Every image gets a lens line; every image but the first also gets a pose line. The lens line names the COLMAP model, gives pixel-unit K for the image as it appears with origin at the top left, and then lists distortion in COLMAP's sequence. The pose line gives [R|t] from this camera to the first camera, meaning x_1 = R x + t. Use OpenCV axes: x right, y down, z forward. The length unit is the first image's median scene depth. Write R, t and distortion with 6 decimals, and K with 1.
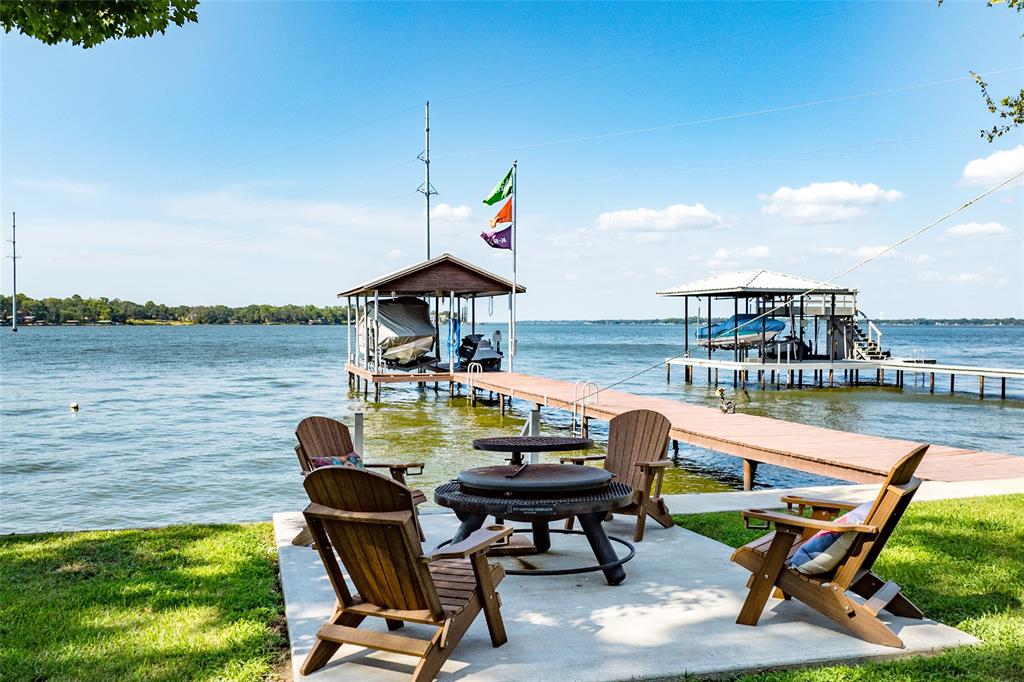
lens RADIAL K [[863.0, 0, 512.0], [0, 863.0, 341.0], [0, 0, 1]] dist [-0.009020, -0.062996]
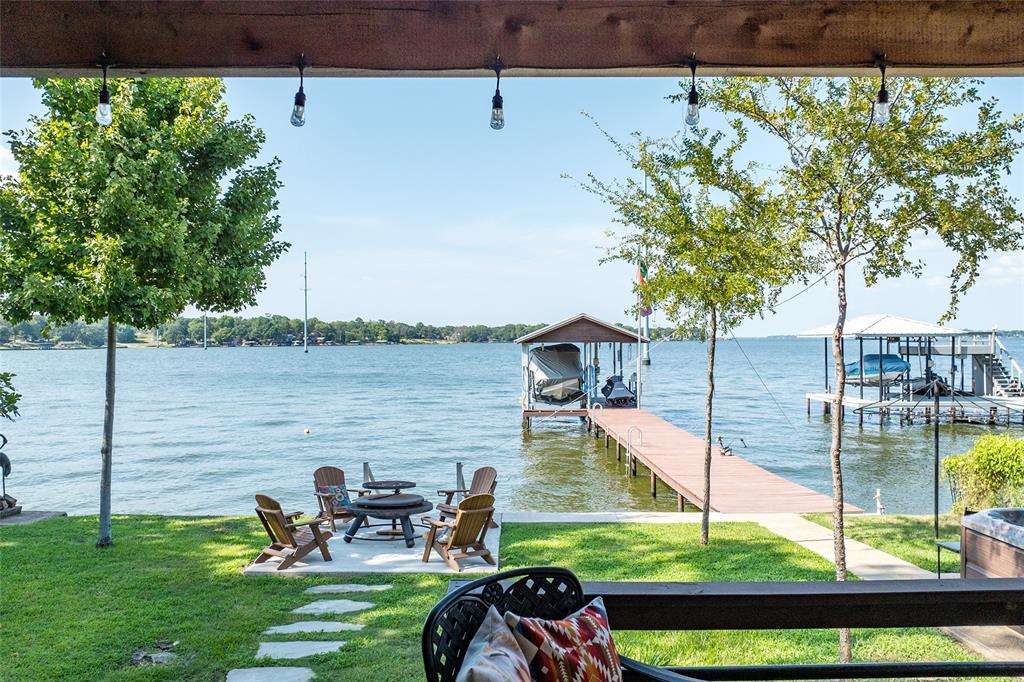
lens RADIAL K [[863.0, 0, 512.0], [0, 863.0, 341.0], [0, 0, 1]] dist [-0.009020, -0.062996]
pose [[0.954176, -0.009241, -0.299103, 0.151208], [0.005191, 0.999884, -0.014333, -0.033571], [0.299201, 0.012124, 0.954113, -0.159064]]
